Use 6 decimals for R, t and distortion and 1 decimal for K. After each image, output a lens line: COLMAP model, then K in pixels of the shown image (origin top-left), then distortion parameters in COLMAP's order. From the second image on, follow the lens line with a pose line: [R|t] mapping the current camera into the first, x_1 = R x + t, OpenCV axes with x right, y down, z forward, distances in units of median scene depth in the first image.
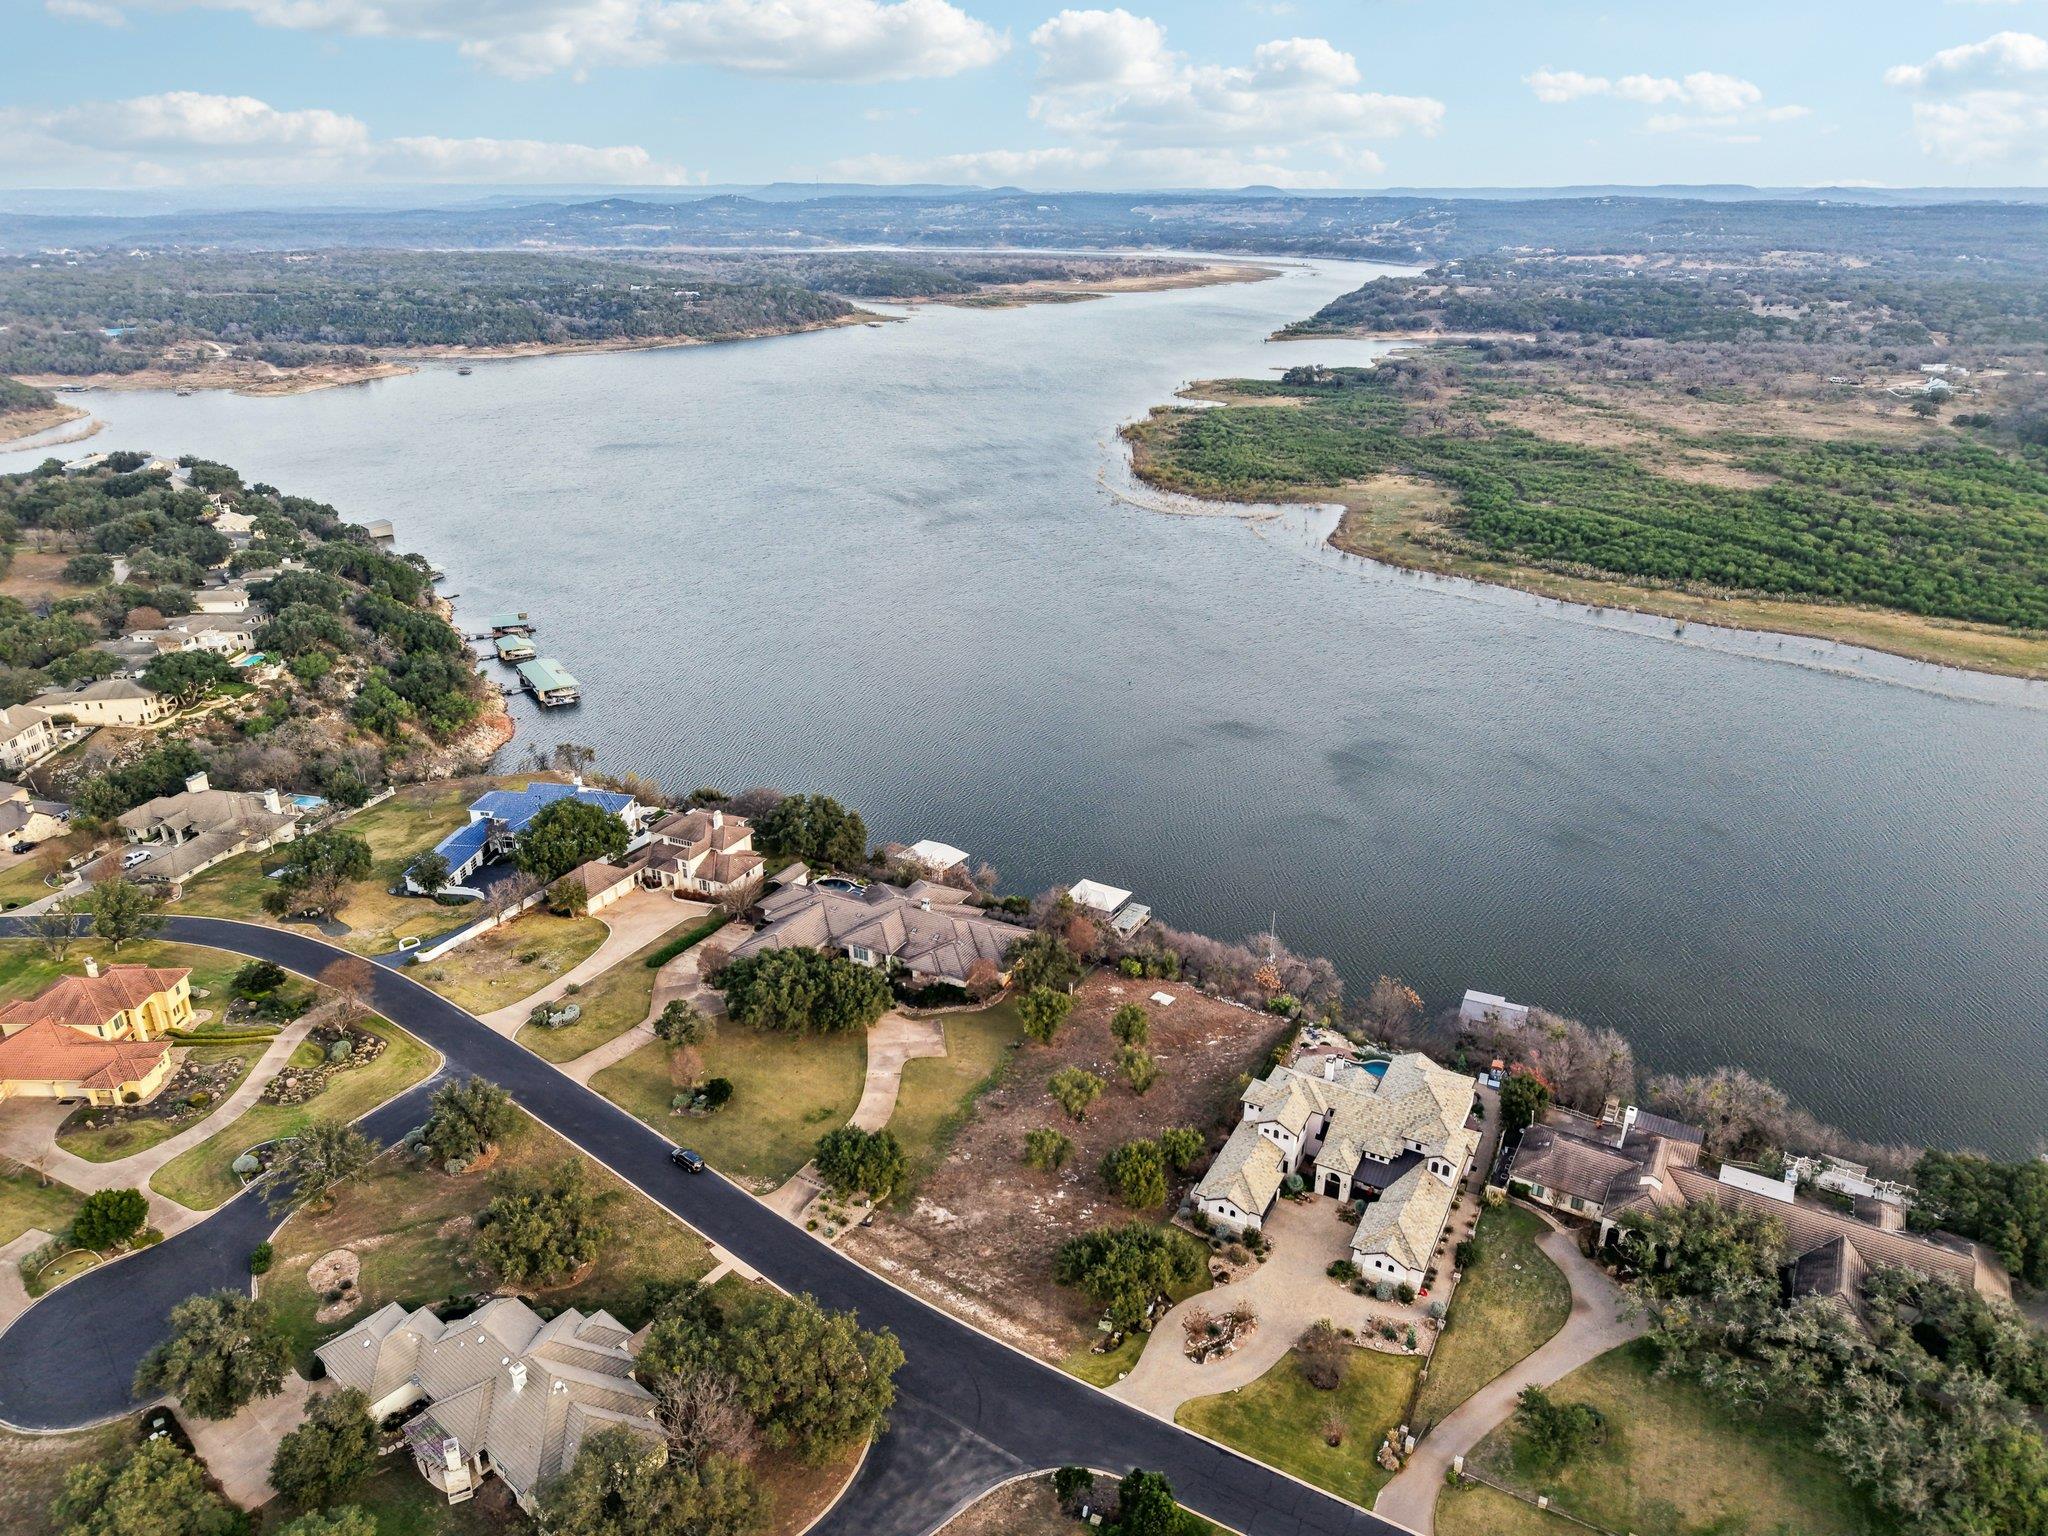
lens RADIAL K [[1381.4, 0, 1004.5], [0, 1381.4, 754.8], [0, 0, 1]] dist [0.040107, -0.043404]
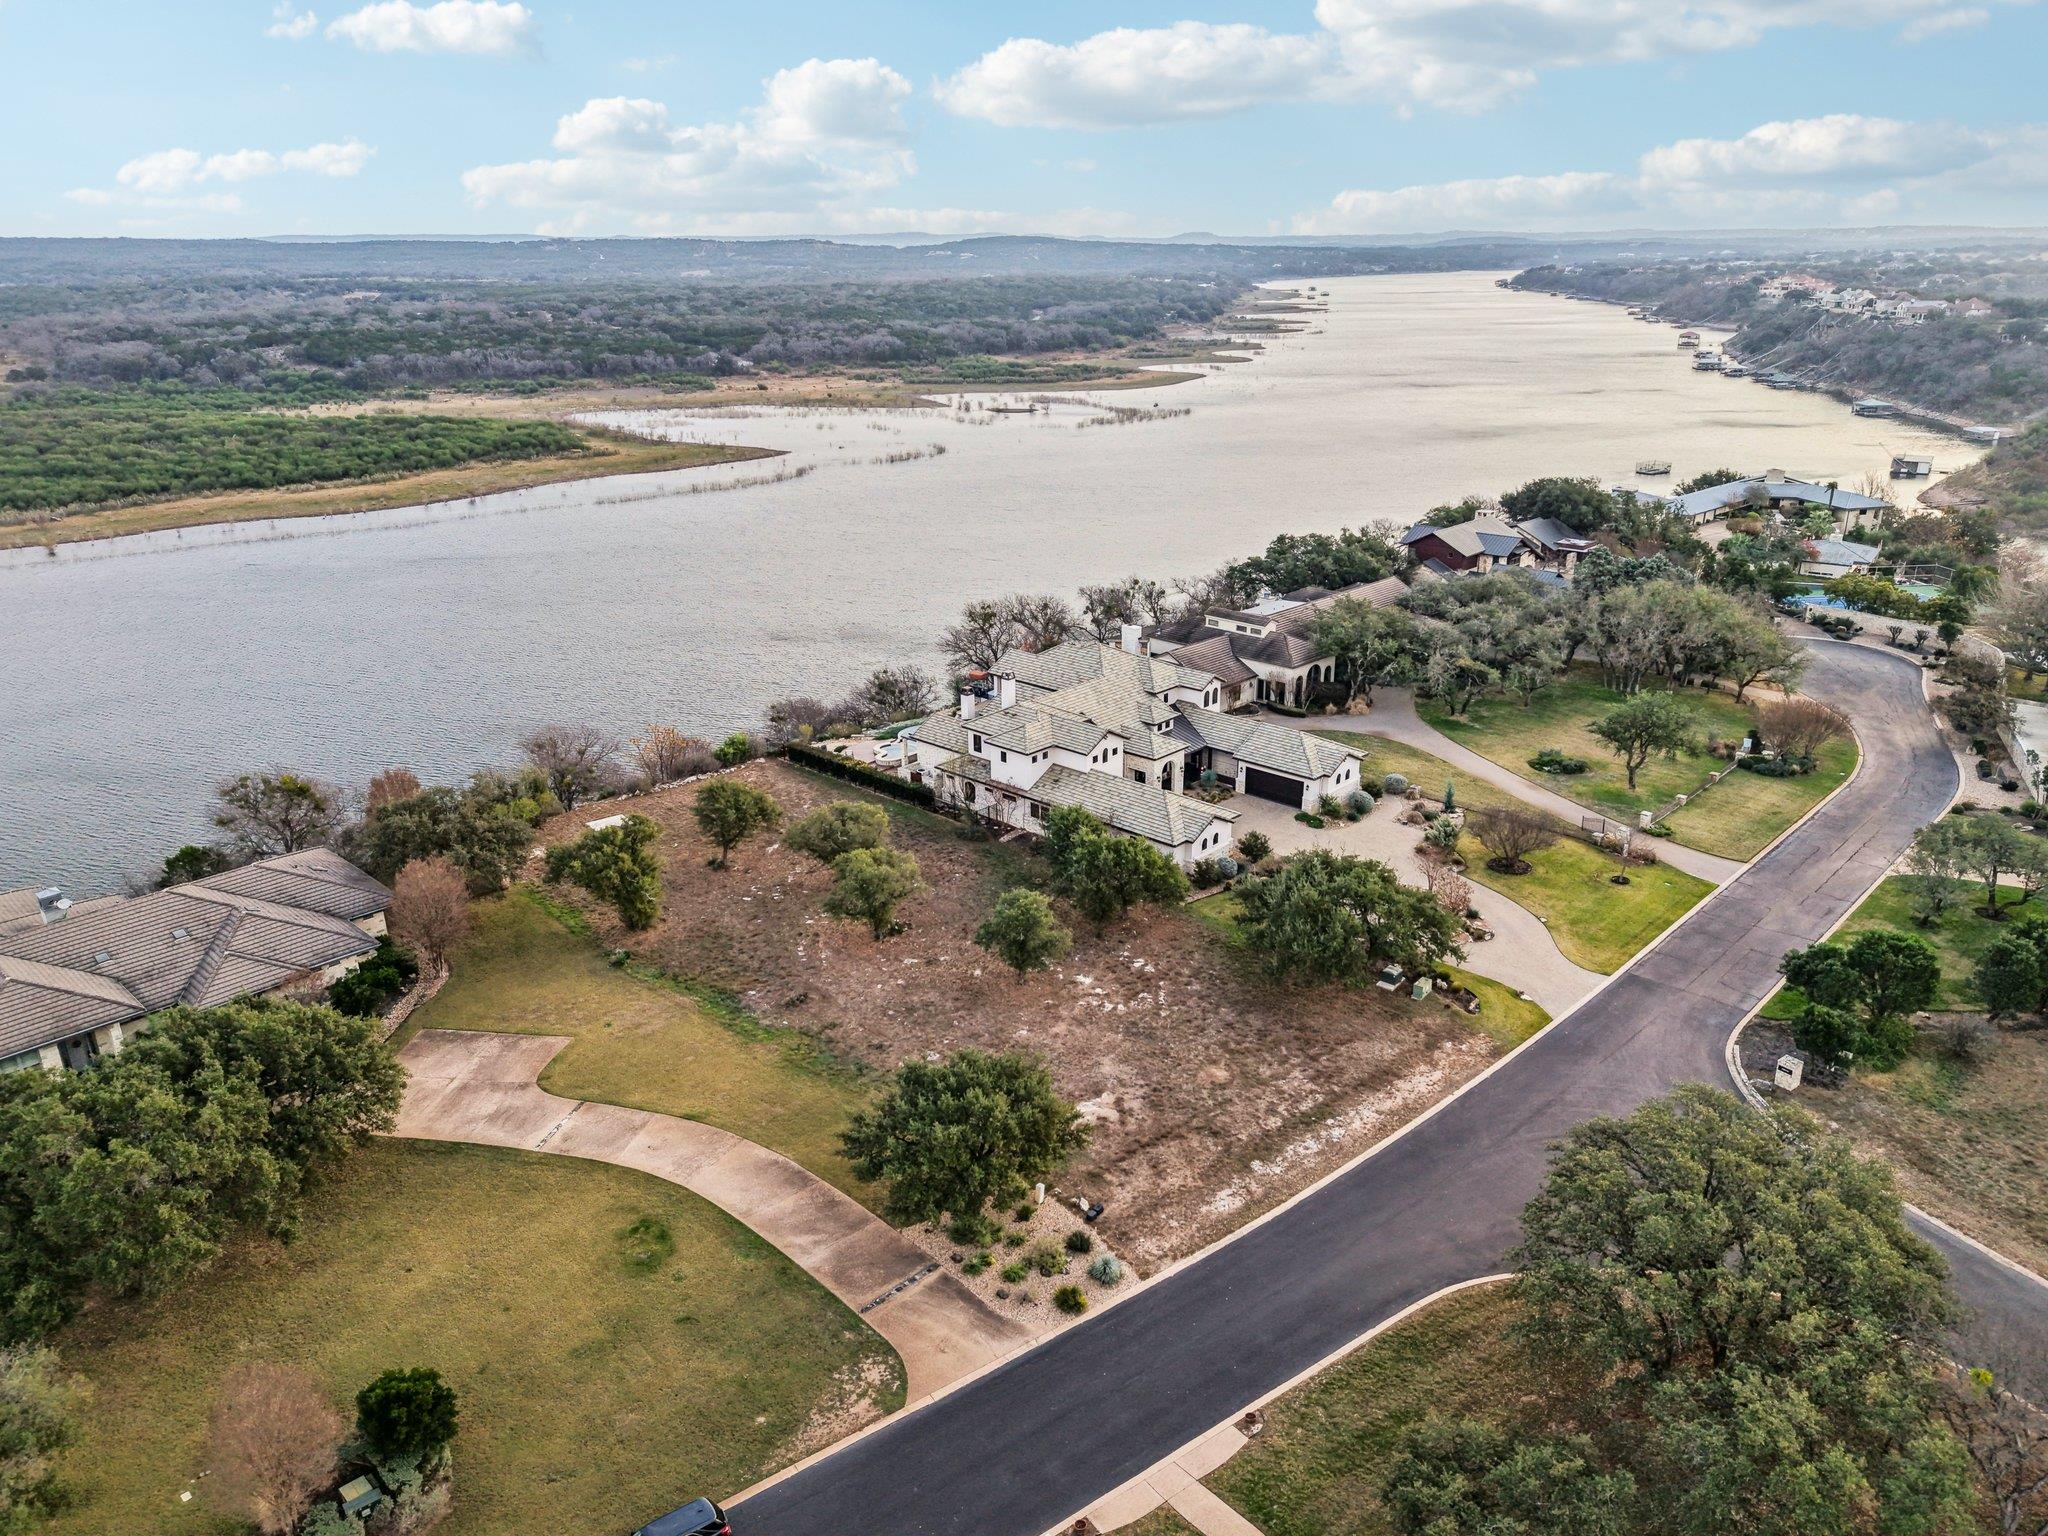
lens RADIAL K [[1415.8, 0, 1024.0], [0, 1415.8, 768.0], [0, 0, 1]] dist [0.031687, -0.034510]
pose [[0.252169, -0.337355, 0.906974, -0.436345], [0.373028, 0.898715, 0.230569, 0.110092], [-0.892895, 0.280184, 0.352471, 0.813739]]
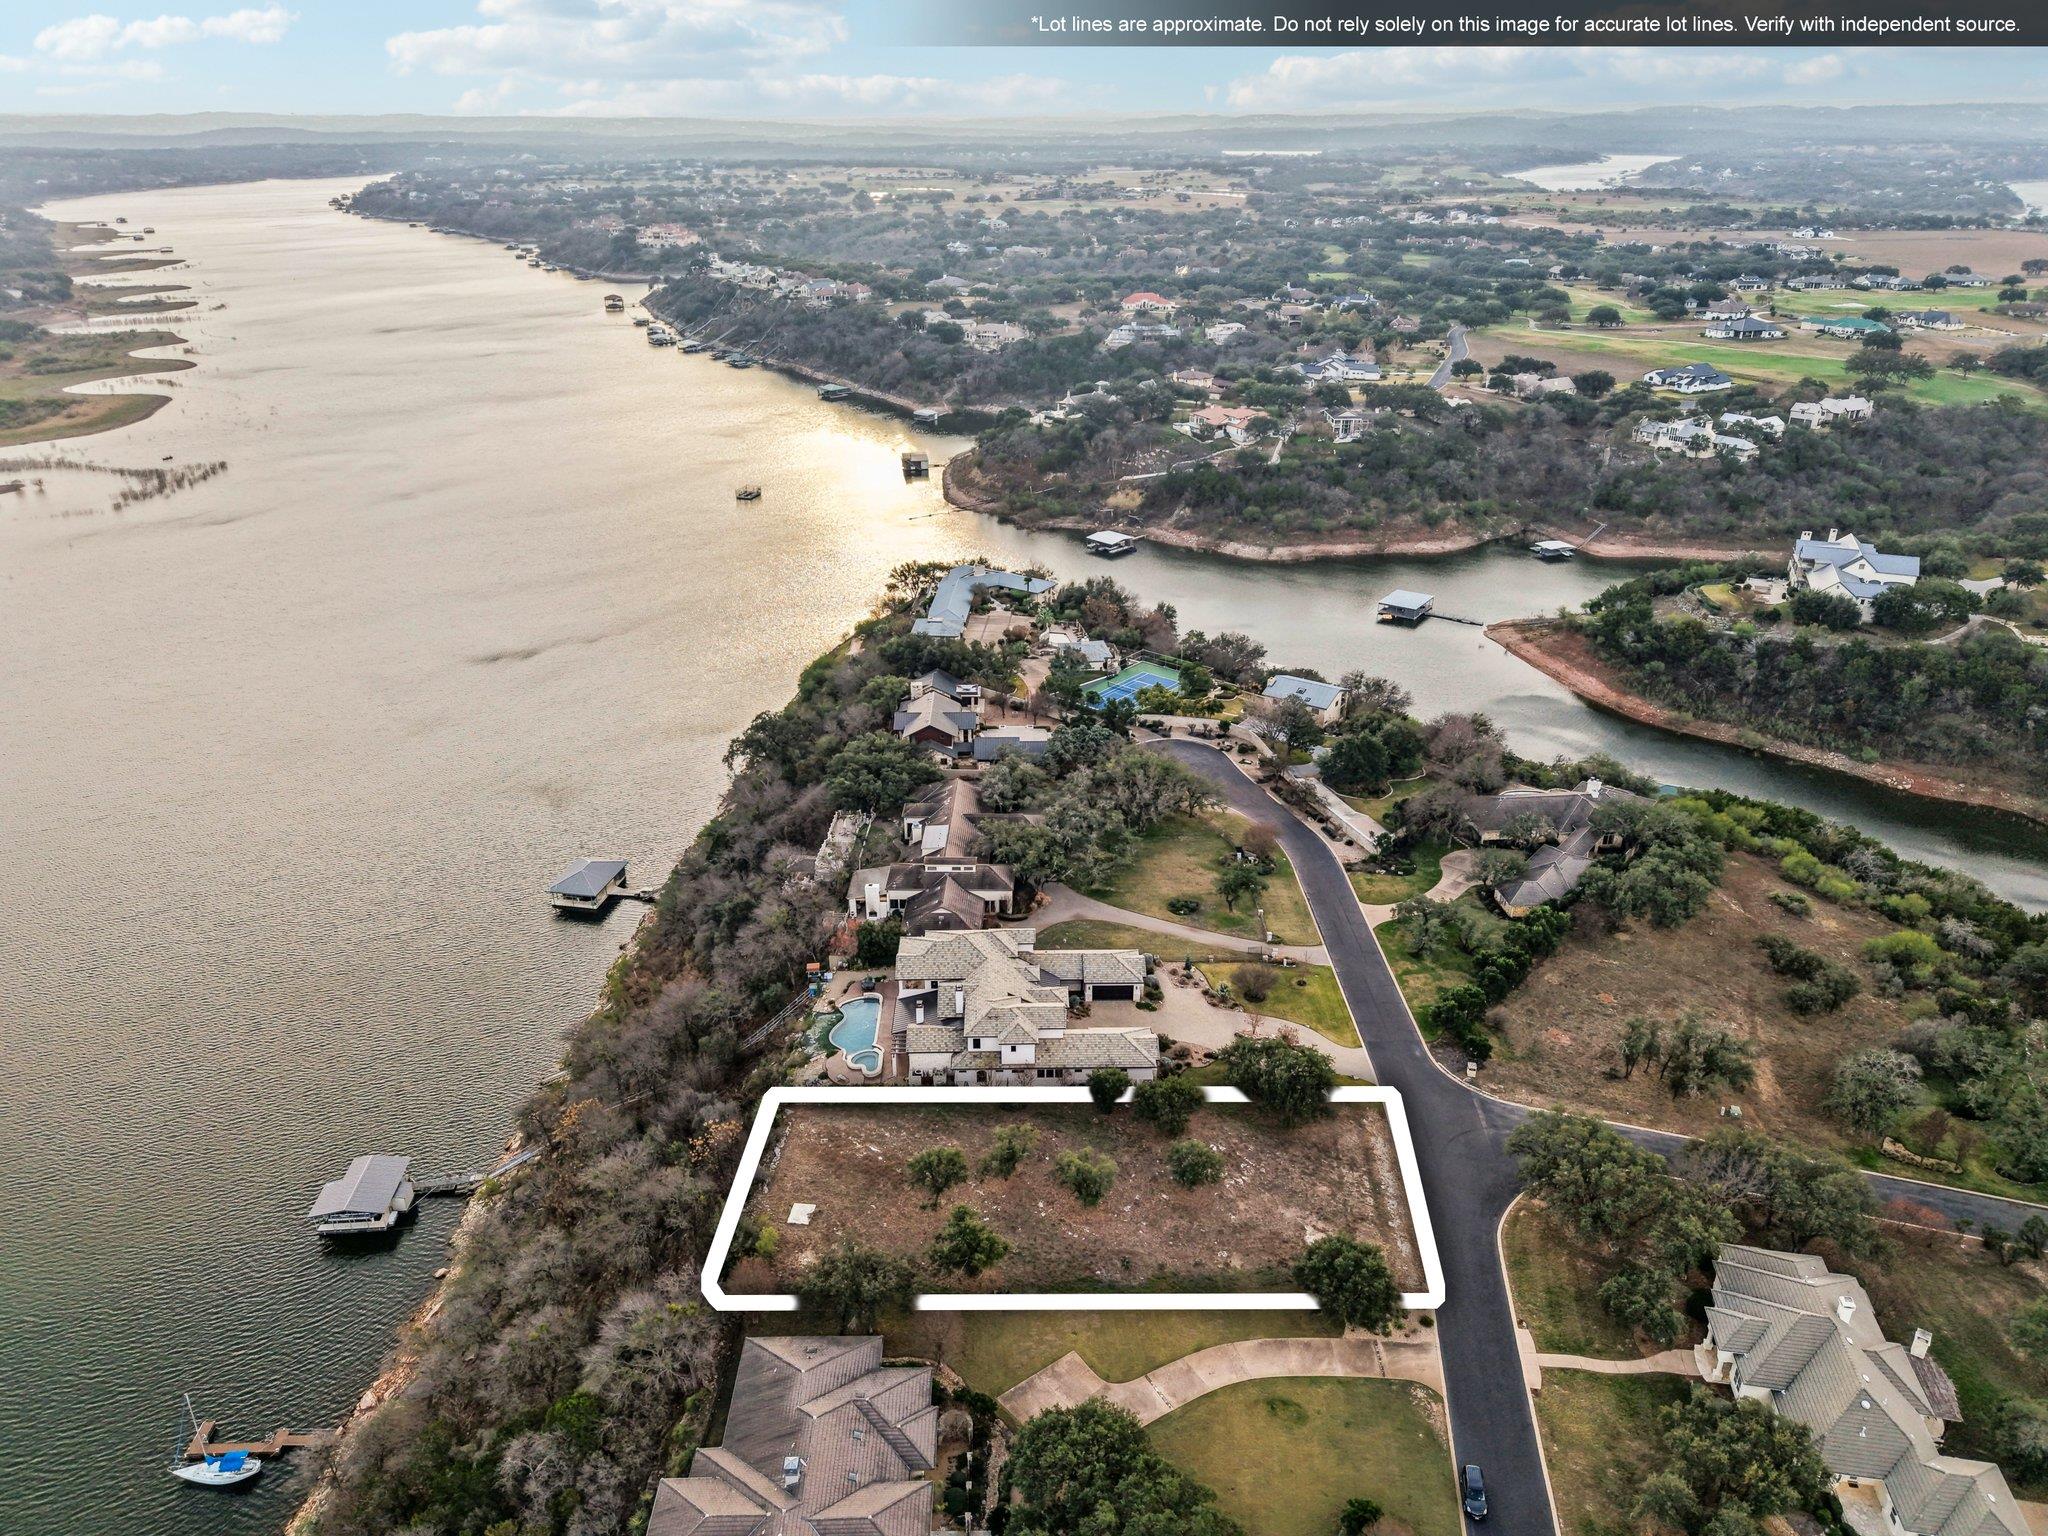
lens RADIAL K [[1415.8, 0, 1024.0], [0, 1415.8, 768.0], [0, 0, 1]] dist [0.031687, -0.034510]
pose [[-0.499112, -0.370777, 0.783206, -0.568066], [0.320632, 0.760664, 0.564434, -0.495054], [-0.805036, 0.532837, -0.260773, 1.221994]]
